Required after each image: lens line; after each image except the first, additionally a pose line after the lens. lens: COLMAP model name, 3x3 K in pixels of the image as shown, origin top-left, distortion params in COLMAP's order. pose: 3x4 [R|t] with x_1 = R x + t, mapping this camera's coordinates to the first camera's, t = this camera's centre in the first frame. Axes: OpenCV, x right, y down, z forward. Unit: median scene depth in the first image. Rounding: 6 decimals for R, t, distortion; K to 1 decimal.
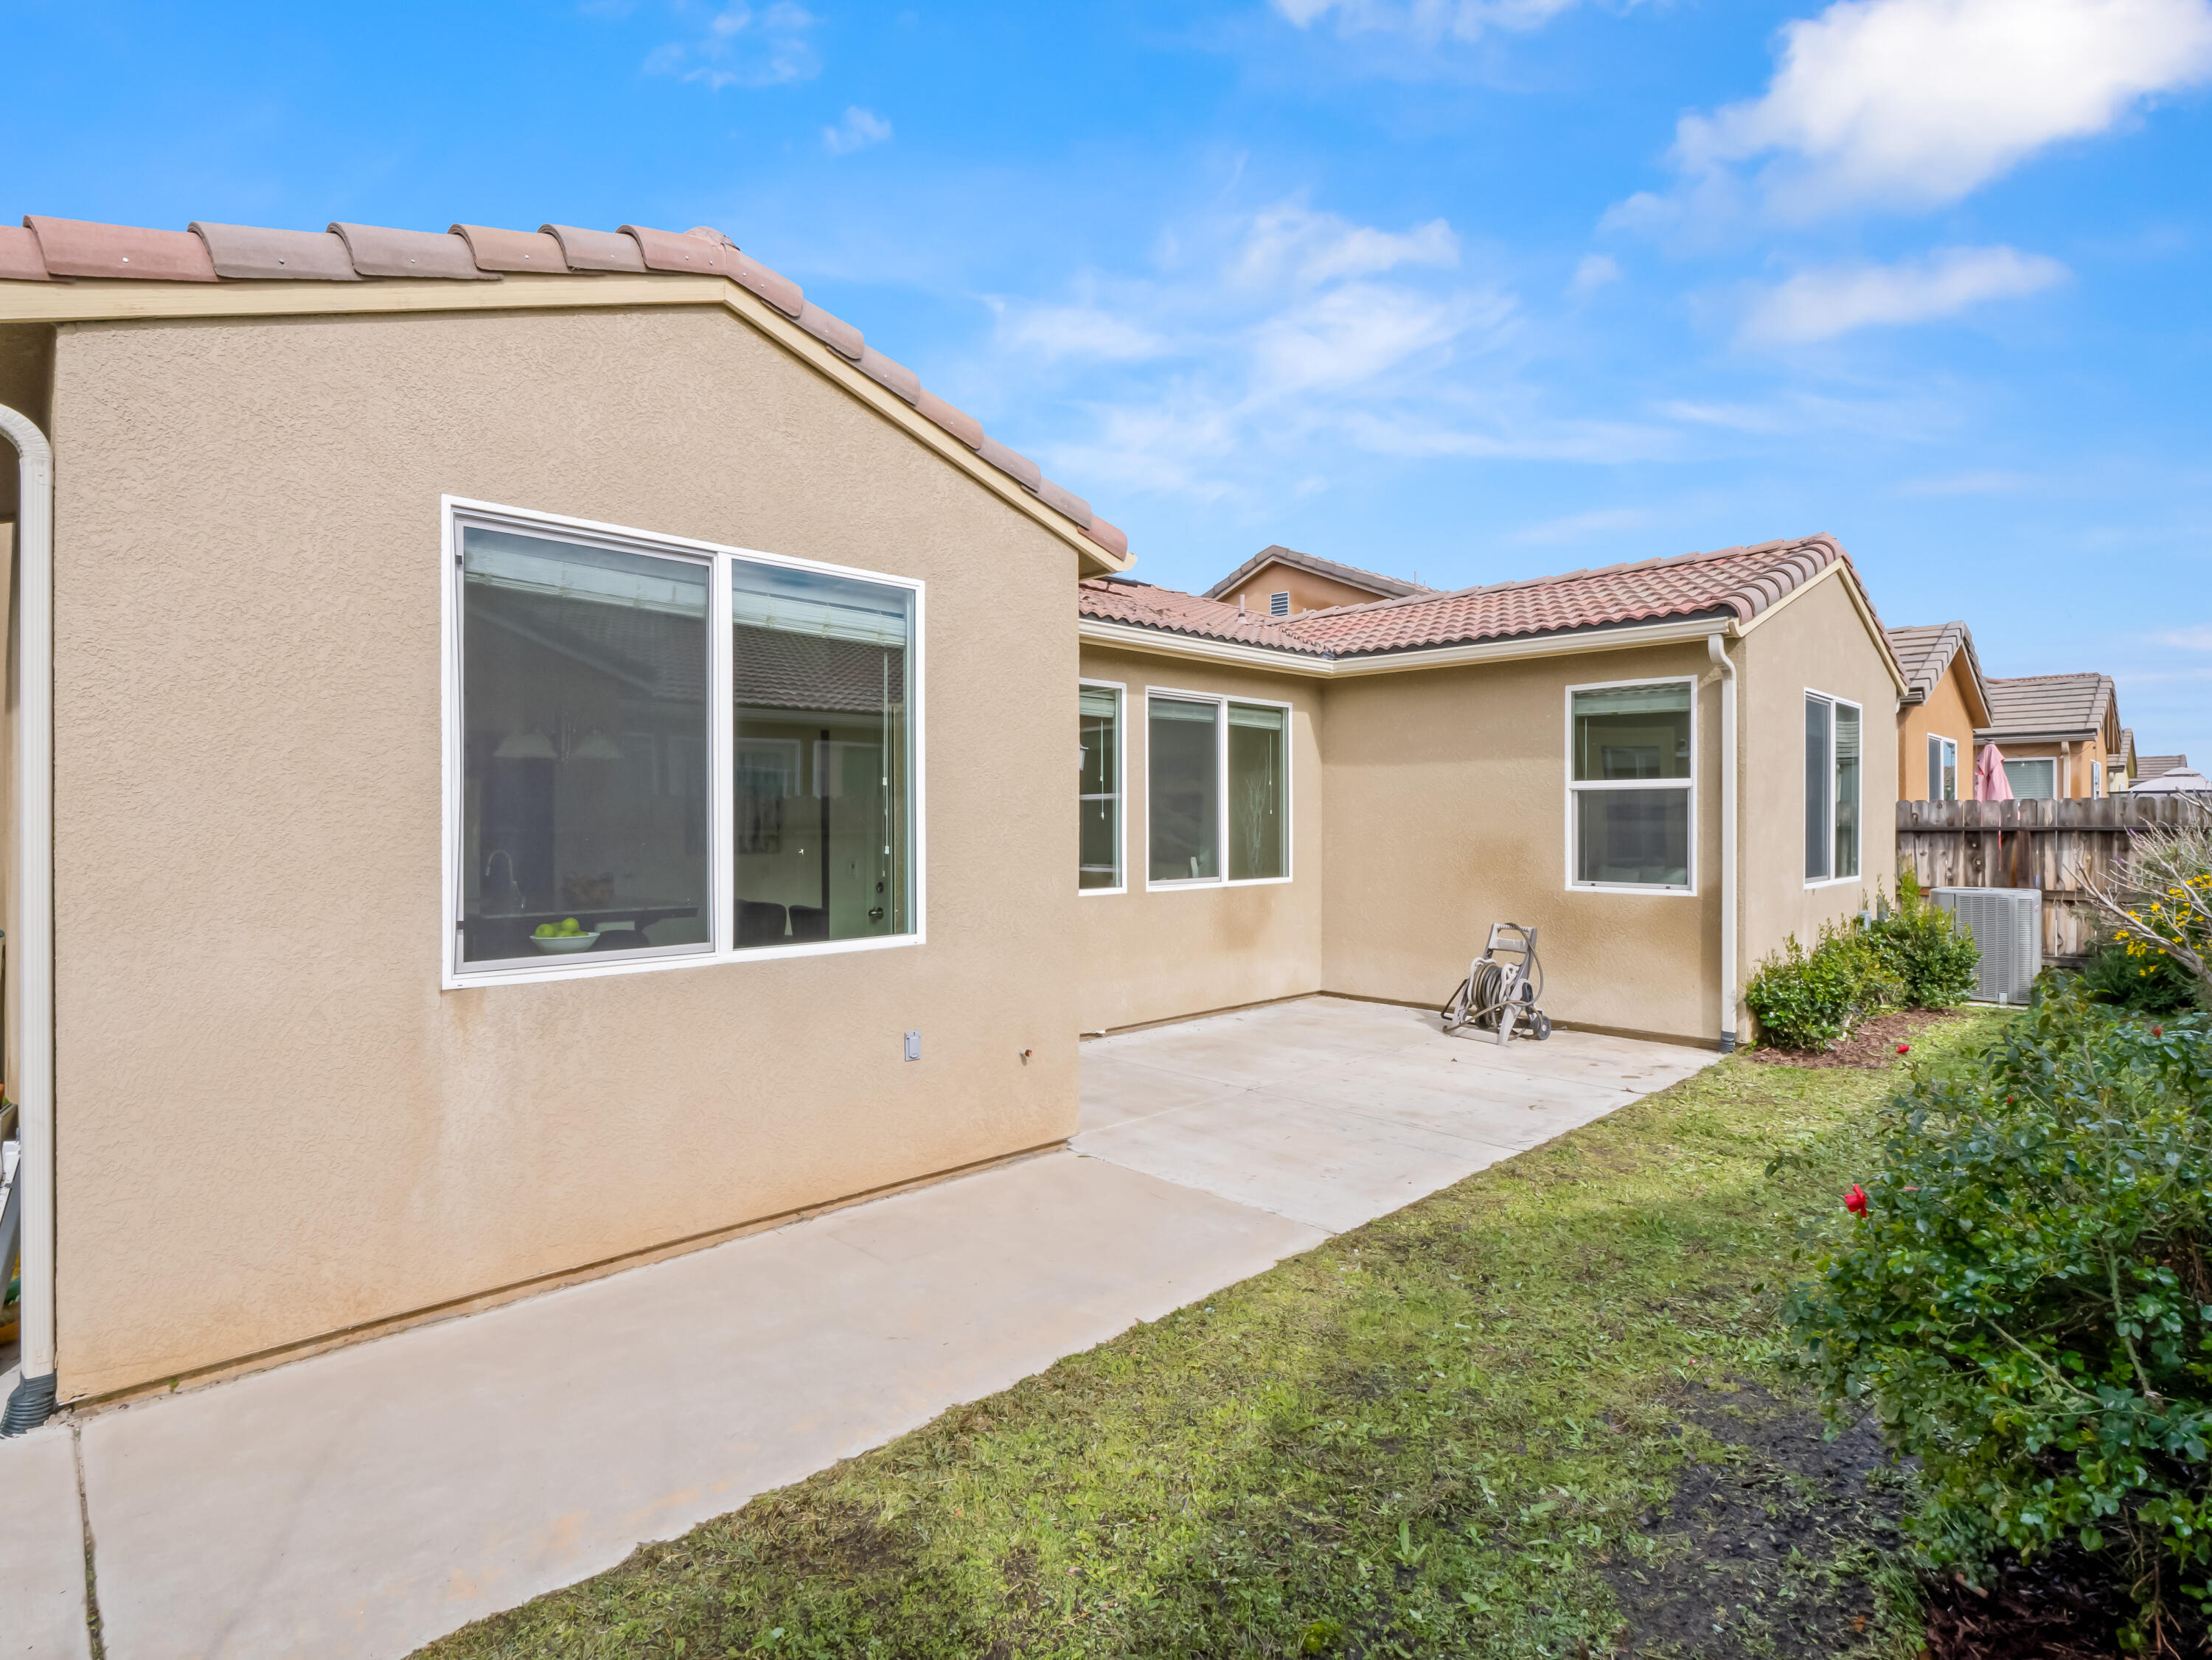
lens RADIAL K [[1136.8, 0, 1096.5], [0, 1136.8, 823.6], [0, 0, 1]] dist [-0.001474, -0.000051]
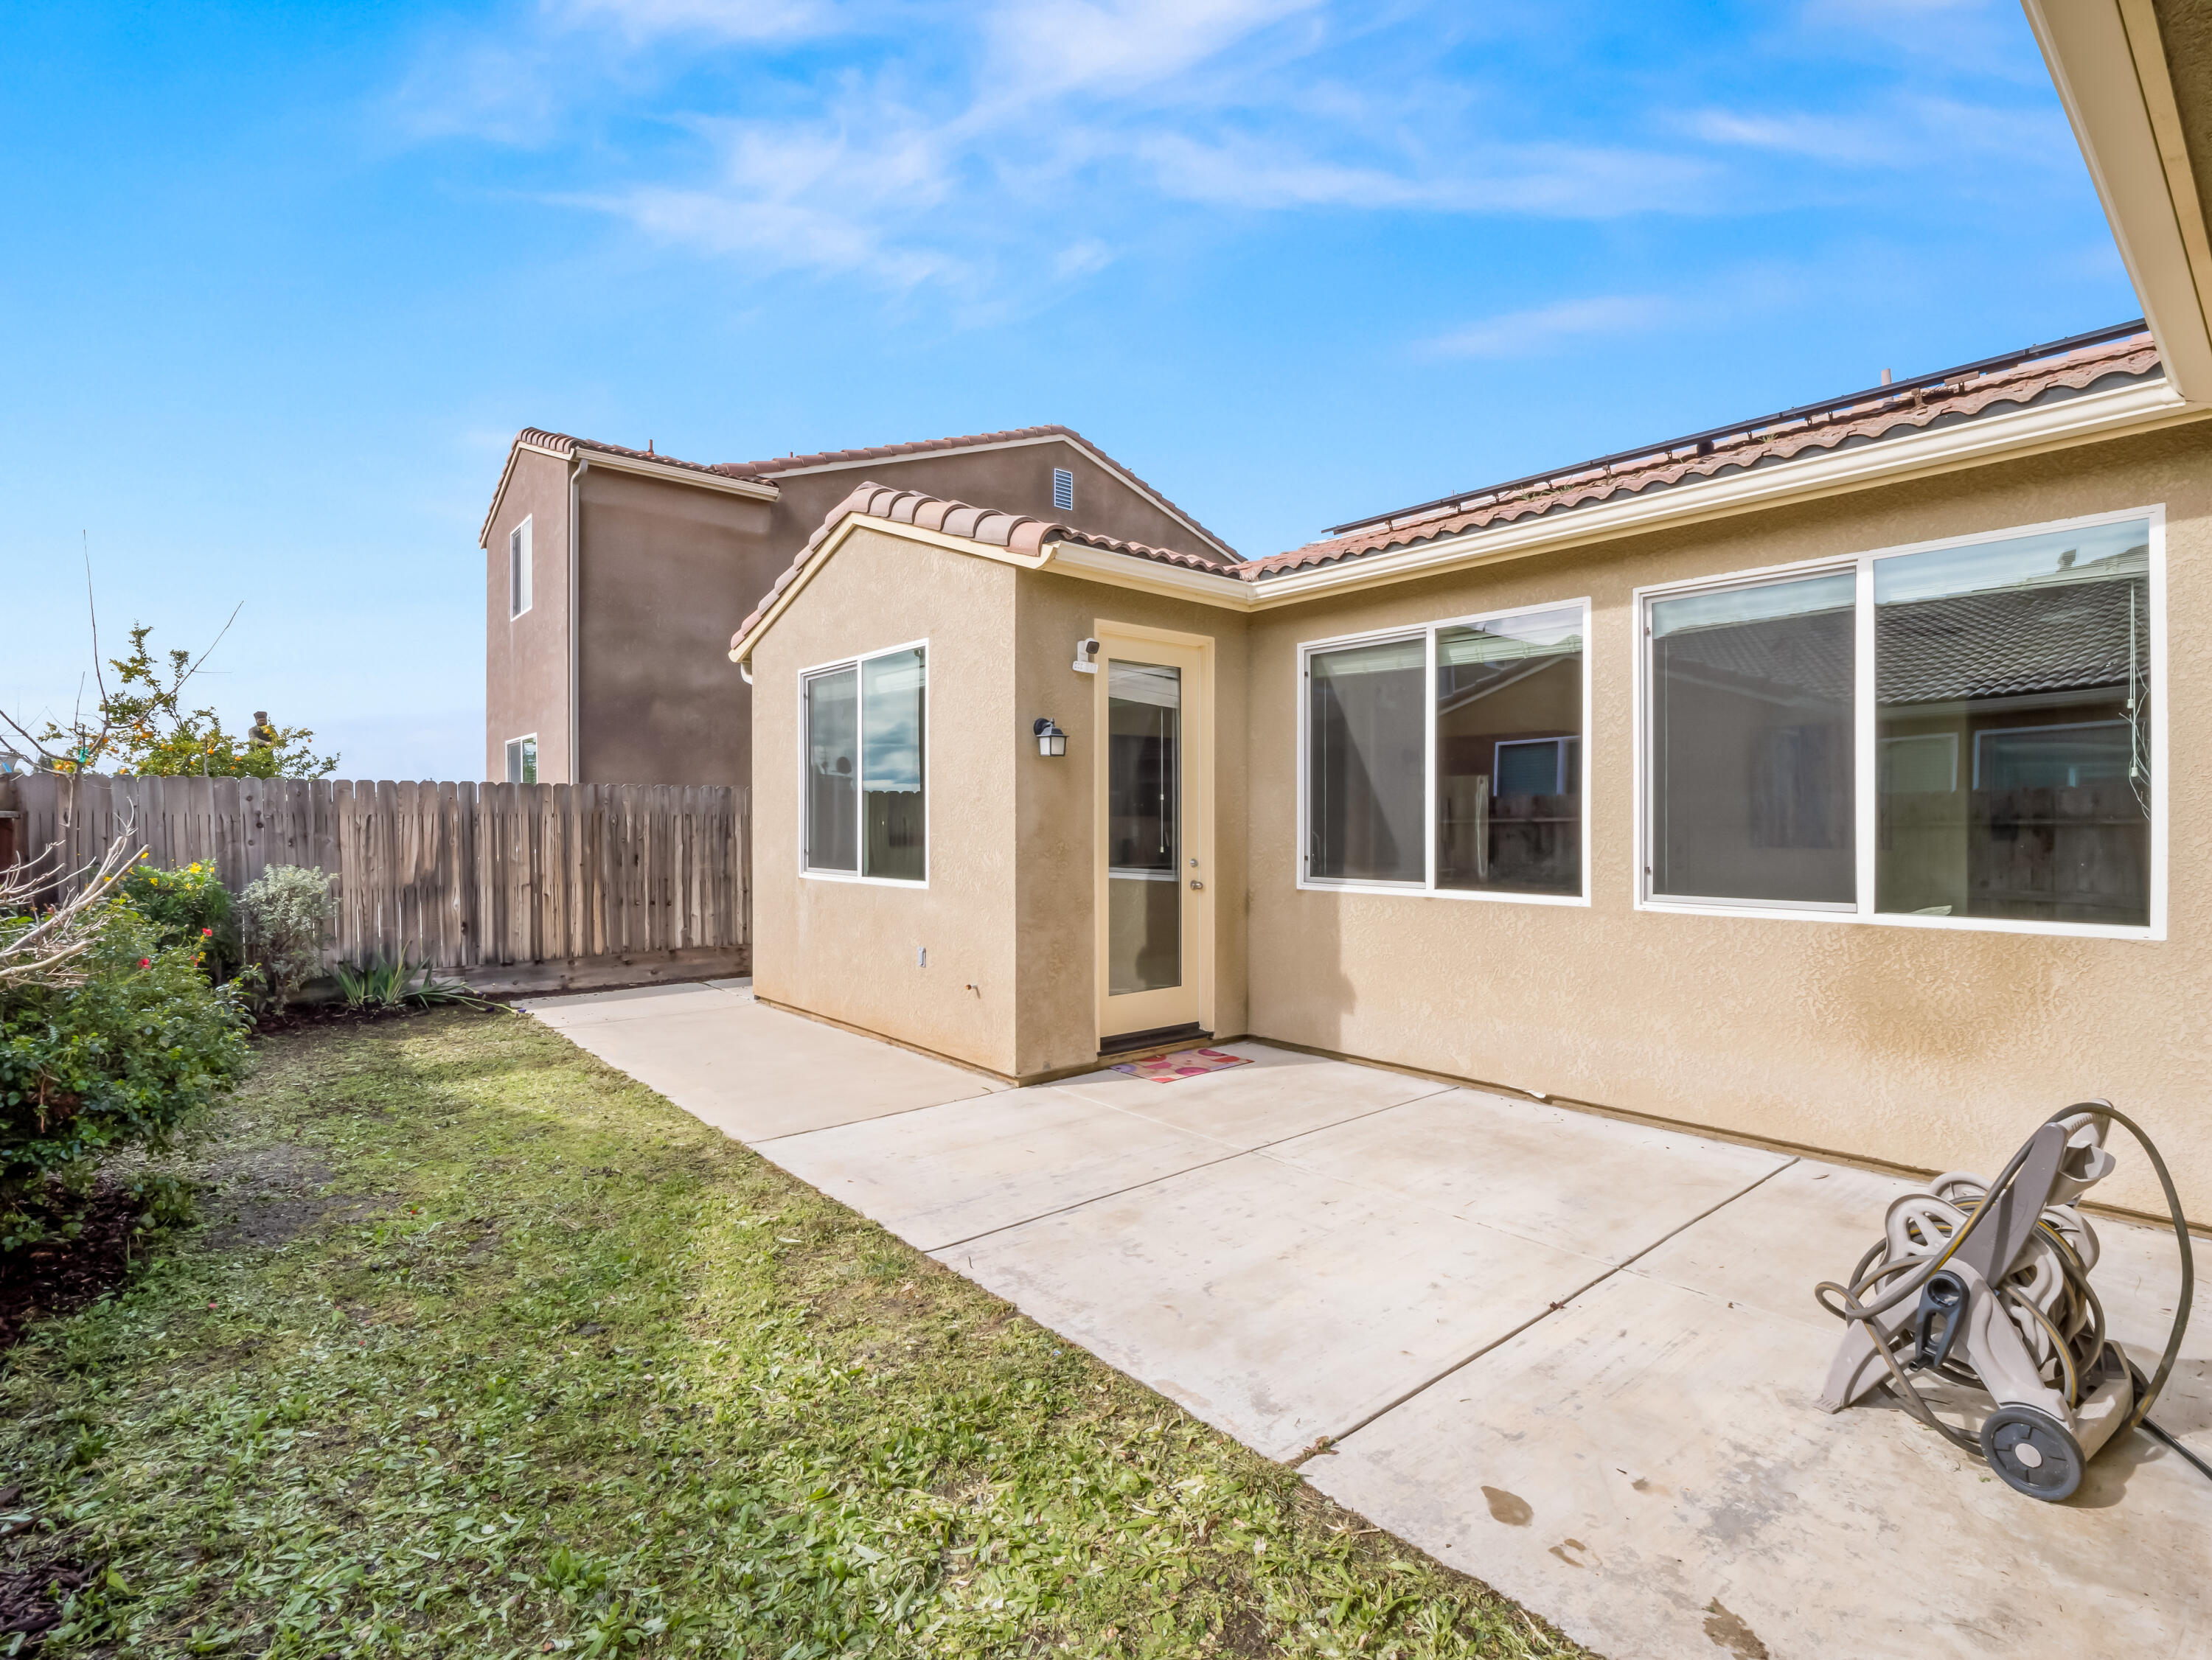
lens RADIAL K [[1066.0, 0, 1100.2], [0, 1066.0, 824.4], [0, 0, 1]] dist [-0.002272, -0.010574]
pose [[-0.067833, 0.011011, -0.997636, 1.043684], [-0.002067, 0.999935, 0.011177, 0.007975], [0.997695, 0.002820, -0.067805, 1.157255]]
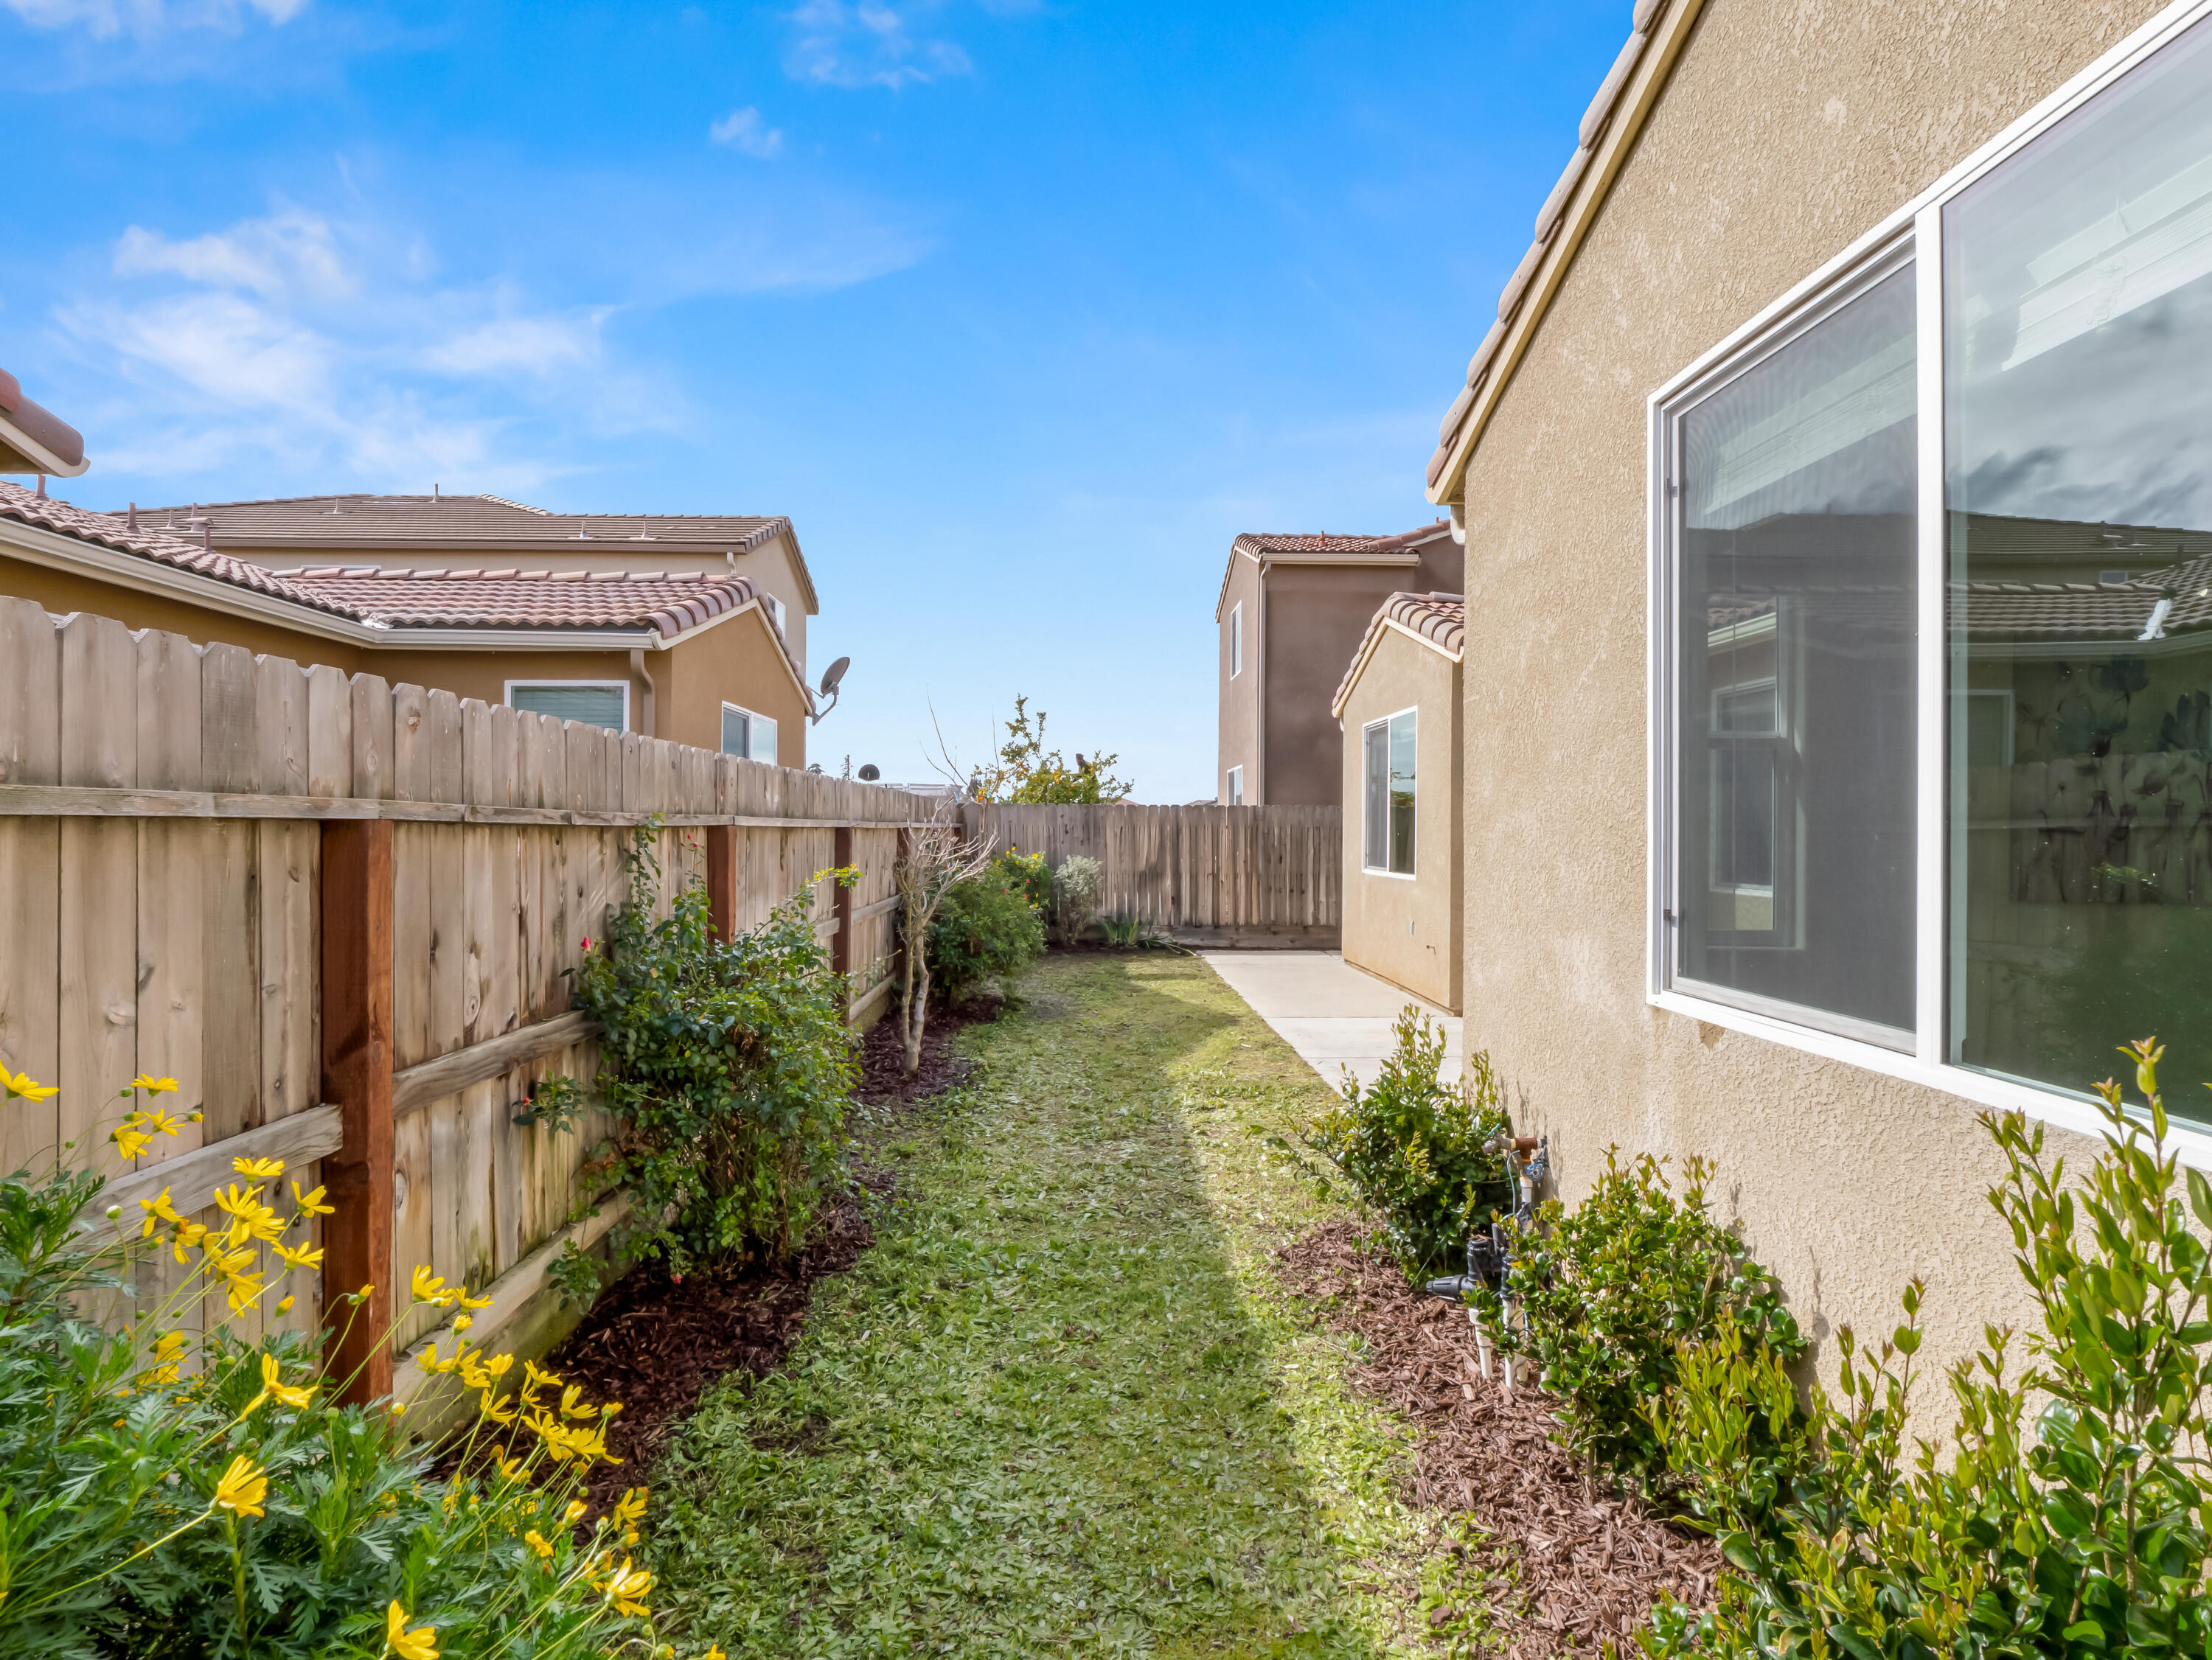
lens RADIAL K [[1136.8, 0, 1096.5], [0, 1136.8, 823.6], [0, 0, 1]] dist [-0.001474, -0.000051]
pose [[-0.678311, -0.000389, -0.734775, 1.587682], [-0.004045, 0.999987, 0.003205, -0.002530], [0.734764, 0.005146, -0.678303, 1.776981]]
